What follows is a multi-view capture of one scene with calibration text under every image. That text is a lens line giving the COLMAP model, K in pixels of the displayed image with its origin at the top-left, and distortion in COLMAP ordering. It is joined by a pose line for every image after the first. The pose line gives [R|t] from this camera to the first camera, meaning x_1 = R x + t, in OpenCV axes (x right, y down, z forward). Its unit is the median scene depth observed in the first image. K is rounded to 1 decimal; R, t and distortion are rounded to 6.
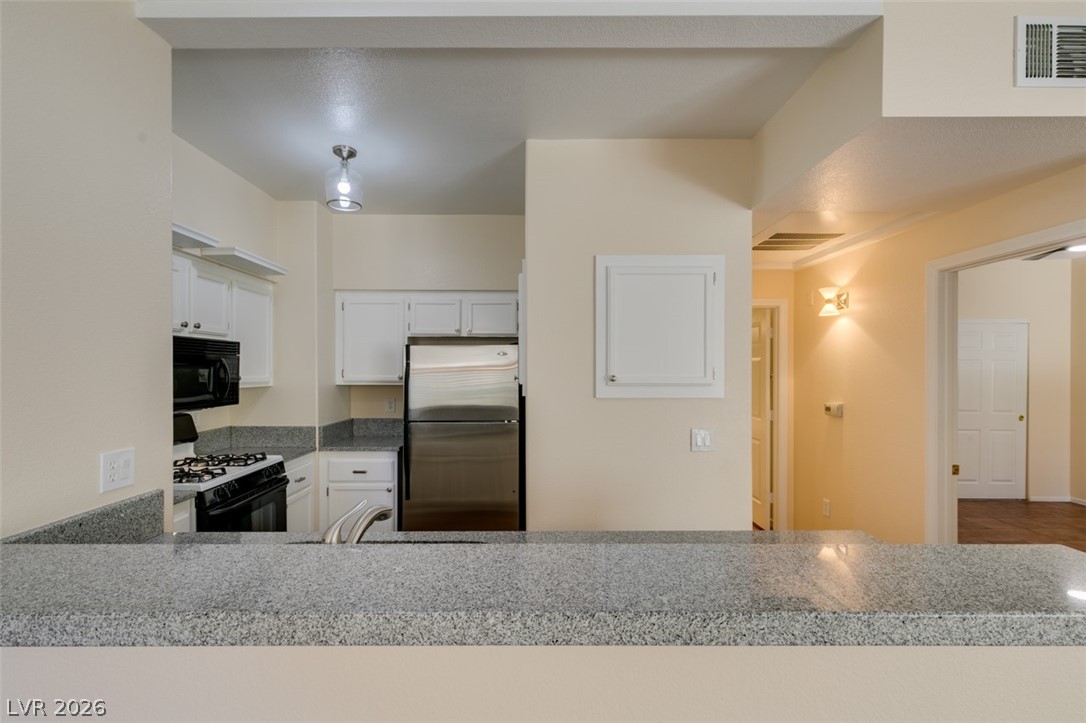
lens RADIAL K [[491.3, 0, 530.0], [0, 491.3, 370.3], [0, 0, 1]] dist [-0.000163, -0.000498]
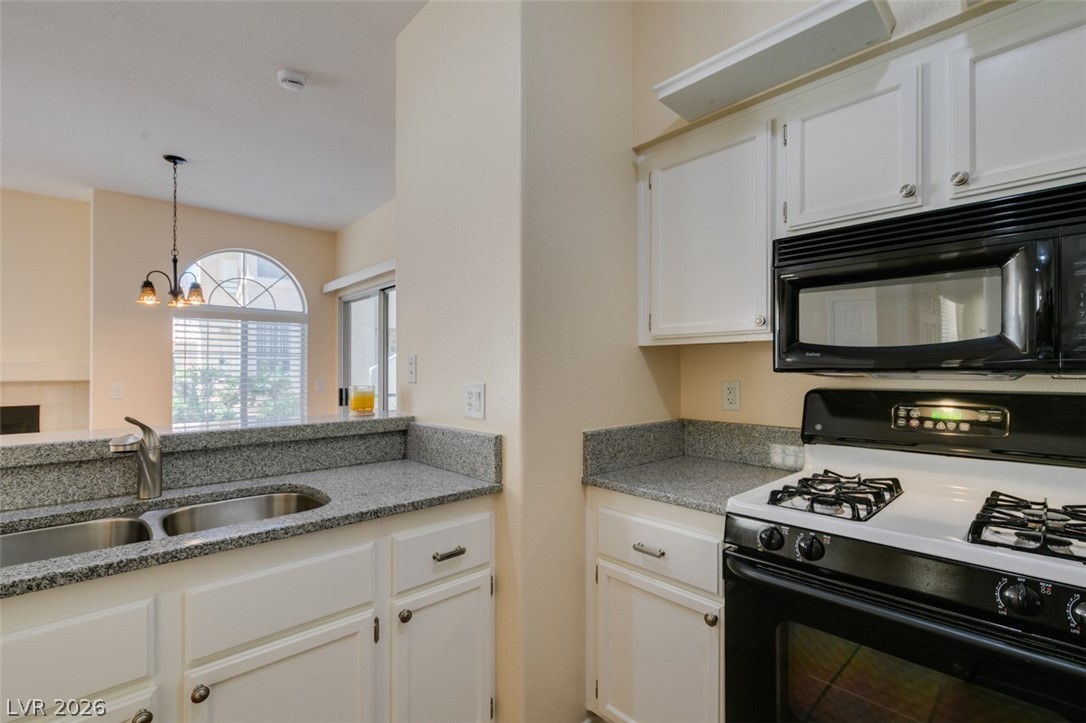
lens RADIAL K [[497.8, 0, 543.0], [0, 497.8, 361.5], [0, 0, 1]] dist [0.003842, 0.000569]
pose [[-0.737357, -0.009119, -0.675442, -0.103729], [-0.000752, 0.999919, -0.012679, 0.064597], [0.675503, -0.008841, -0.737304, 0.950680]]
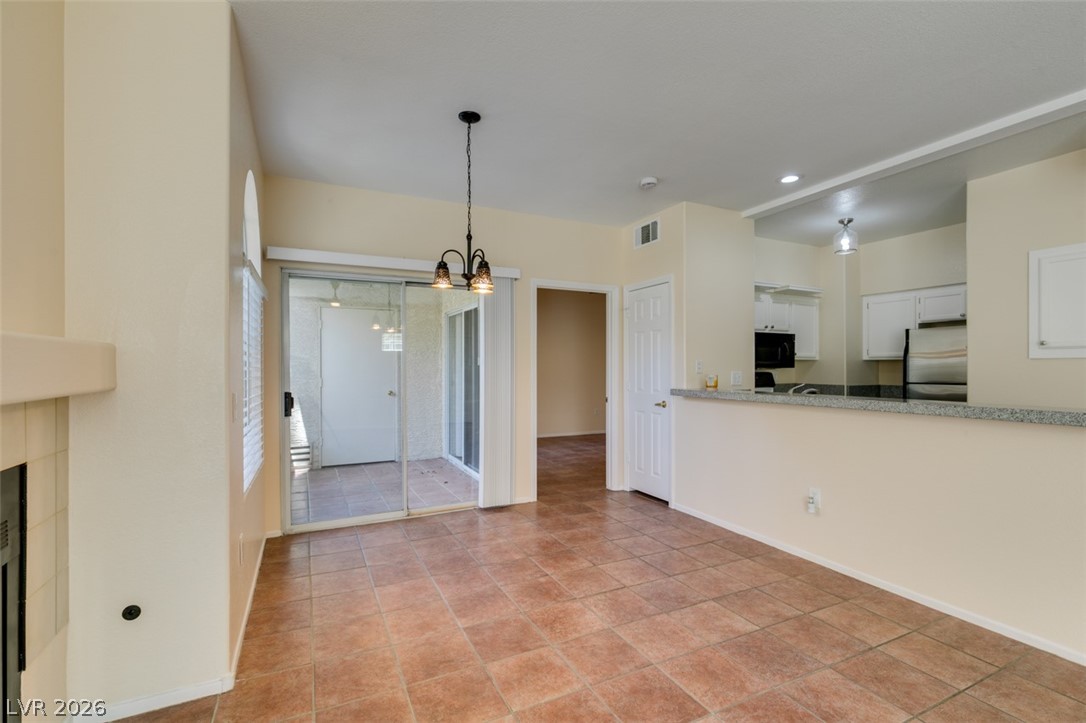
lens RADIAL K [[484.3, 0, 542.1], [0, 484.3, 367.3], [0, 0, 1]] dist [-0.002003, -0.000454]
pose [[0.443652, -0.000855, -0.896199, 0.604894], [-0.002336, 0.999995, -0.002111, 0.072239], [0.896196, 0.003030, 0.443648, -0.643253]]
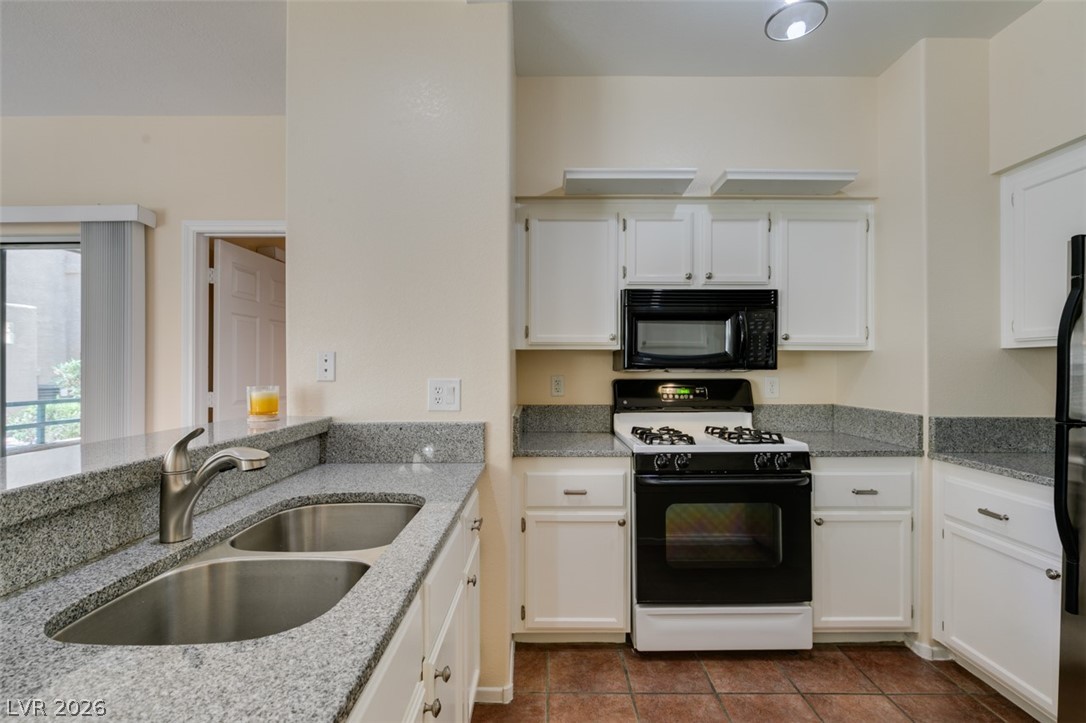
lens RADIAL K [[488.7, 0, 548.5], [0, 488.7, 366.7], [0, 0, 1]] dist [0.000248, 0.000083]
pose [[0.010805, -0.004062, -0.999933, 0.176155], [-0.003515, 0.999985, -0.004100, 0.068031], [0.999935, 0.003559, 0.010791, 0.623079]]
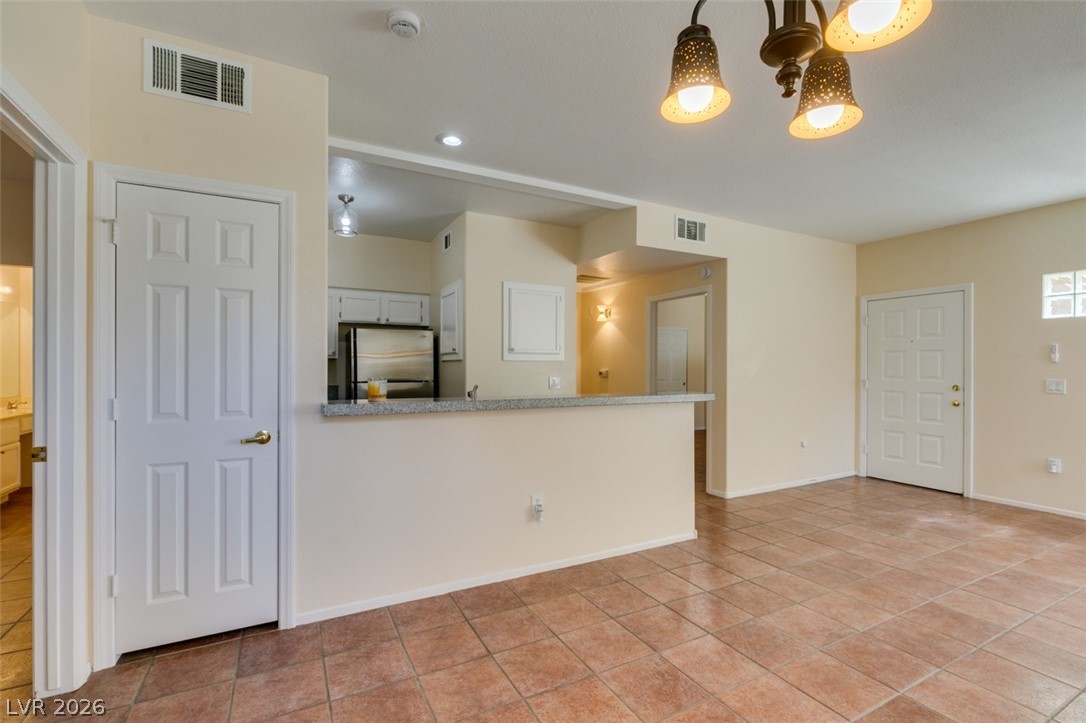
lens RADIAL K [[484.3, 0, 542.1], [0, 484.3, 367.3], [0, 0, 1]] dist [-0.002003, -0.000454]
pose [[0.883073, 0.001479, 0.469232, -0.481325], [-0.000802, 0.999998, -0.001642, 0.071252], [-0.469234, 0.001074, 0.883073, -0.534701]]
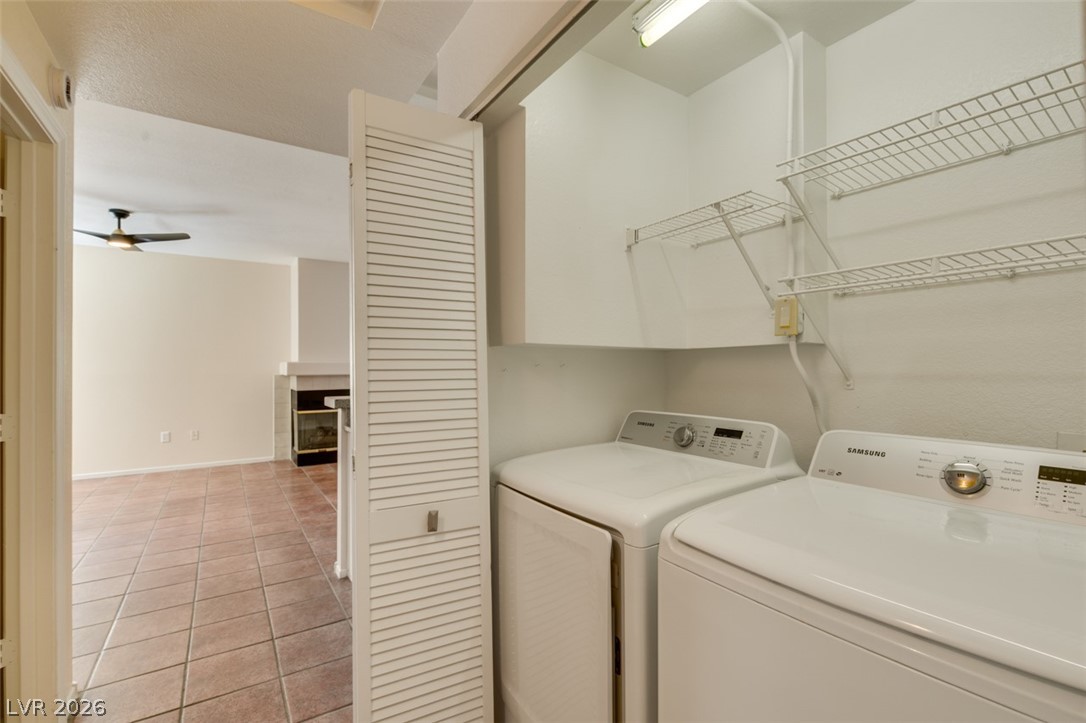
lens RADIAL K [[488.0, 0, 543.4], [0, 488.0, 366.5], [0, 0, 1]] dist [-0.000028, 0.000142]
pose [[-0.830160, 0.000657, -0.557524, 0.578225], [0.000937, 1.000000, -0.000216, 0.065868], [0.557524, -0.000702, -0.830161, 1.344322]]
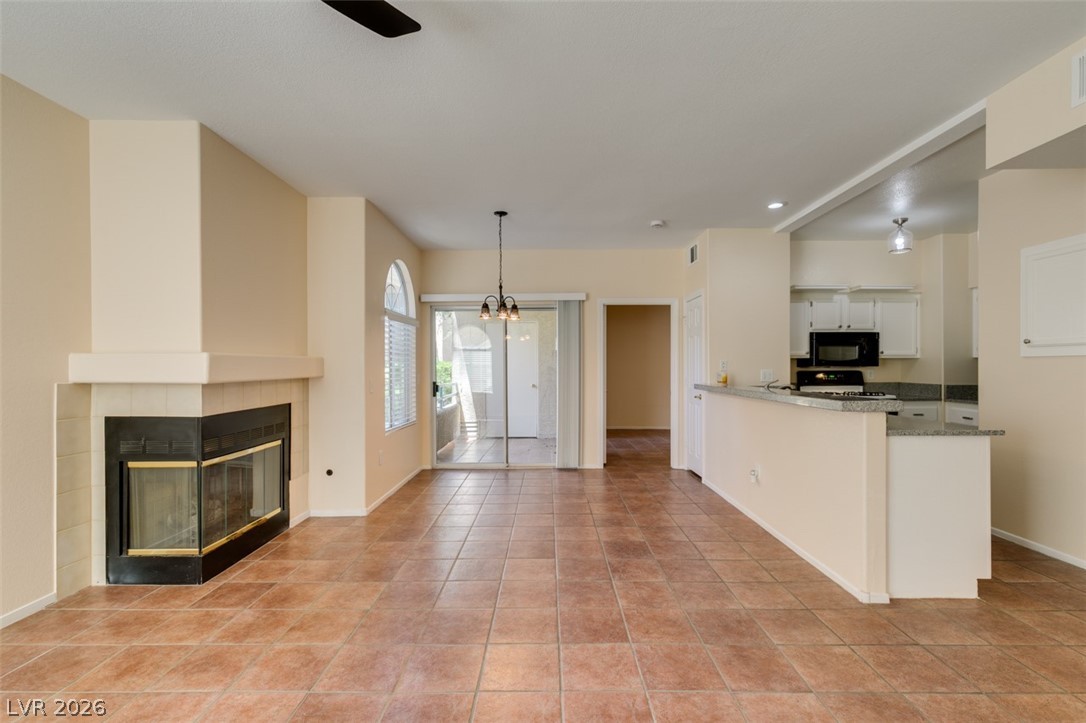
lens RADIAL K [[488.7, 0, 548.5], [0, 488.7, 366.7], [0, 0, 1]] dist [0.000248, 0.000083]
pose [[0.004480, 0.000453, -0.999990, 1.211196], [-0.001204, 0.999999, 0.000448, 0.070270], [0.999989, 0.001202, 0.004481, -0.236316]]
